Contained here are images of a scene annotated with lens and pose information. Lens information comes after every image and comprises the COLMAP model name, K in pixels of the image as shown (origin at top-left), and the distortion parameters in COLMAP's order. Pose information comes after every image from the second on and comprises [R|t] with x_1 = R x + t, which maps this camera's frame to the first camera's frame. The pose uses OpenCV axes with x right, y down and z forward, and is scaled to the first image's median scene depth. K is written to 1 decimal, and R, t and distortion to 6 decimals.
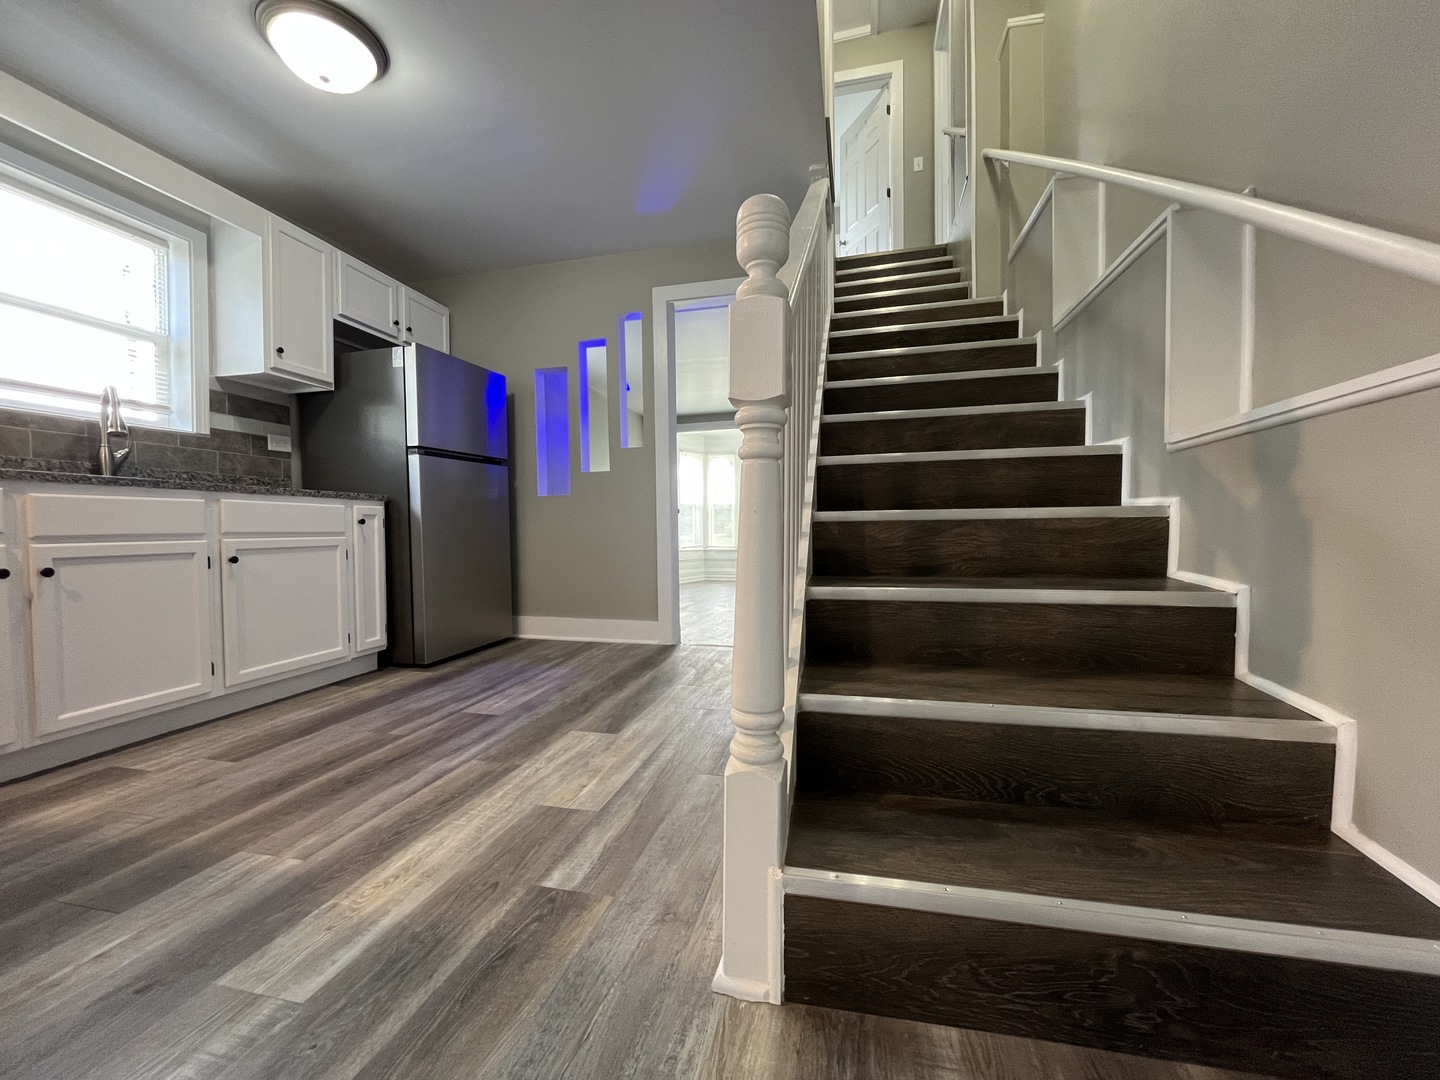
lens RADIAL K [[586.2, 0, 715.5], [0, 586.2, 540.7], [0, 0, 1]] dist [0.001680, 0.000239]
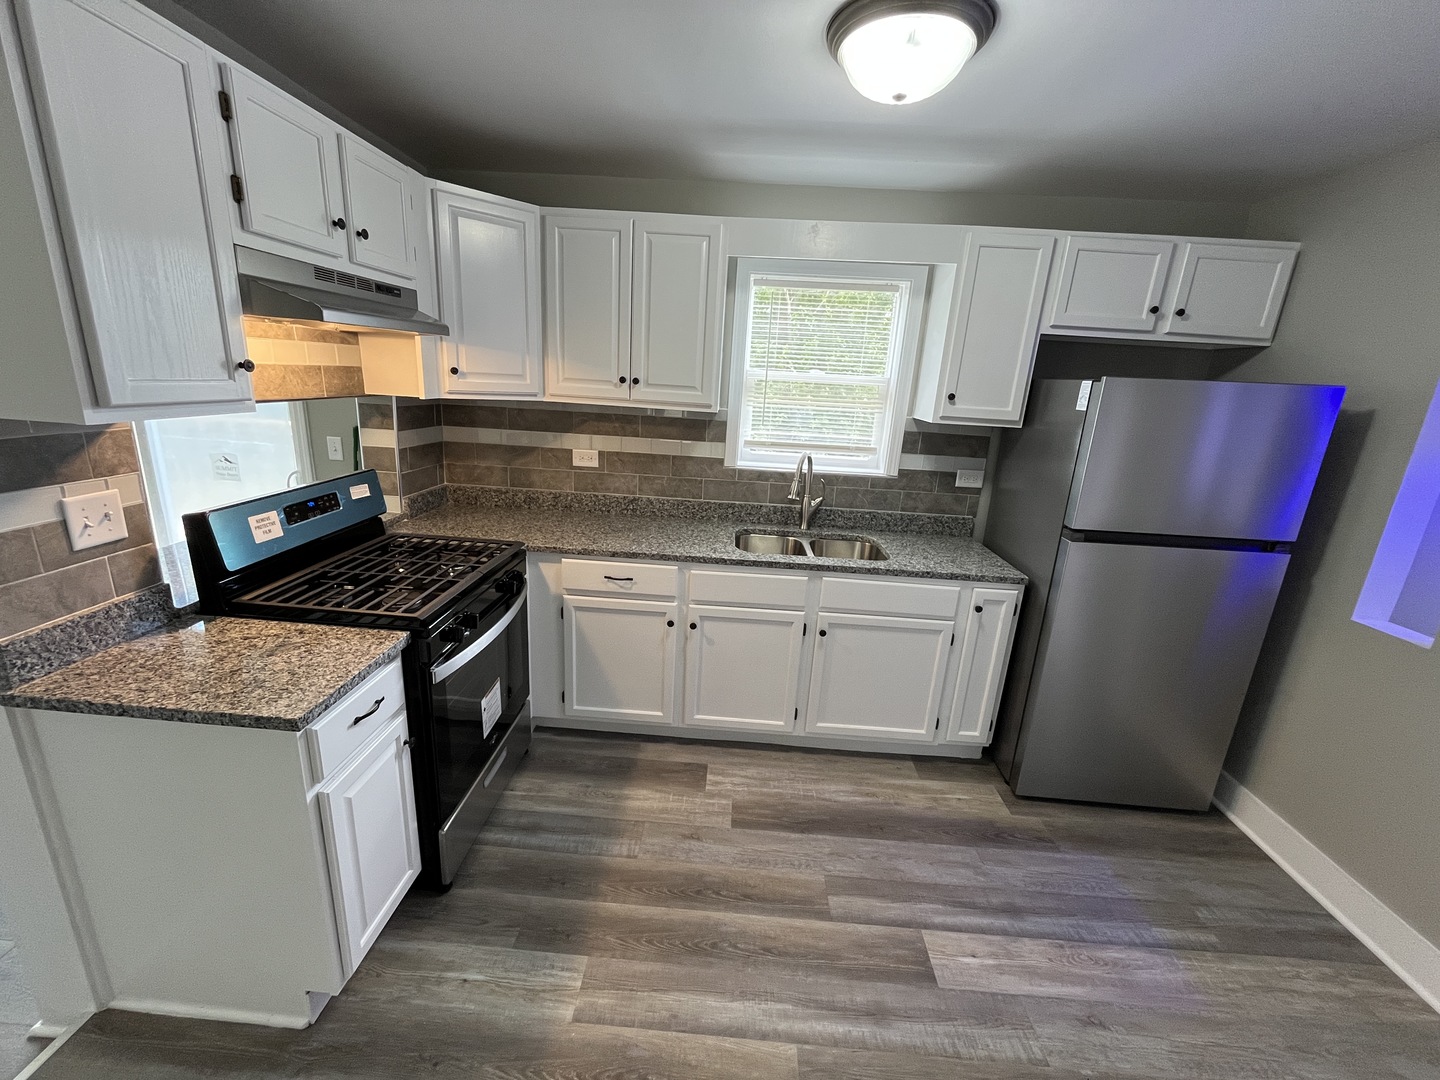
lens RADIAL K [[586.2, 0, 715.5], [0, 586.2, 540.7], [0, 0, 1]] dist [0.001680, 0.000239]
pose [[0.184077, 0.295960, -0.937296, 0.080850], [-0.075457, 0.955032, 0.286741, -0.356928], [0.980011, 0.017943, 0.198132, 0.504590]]
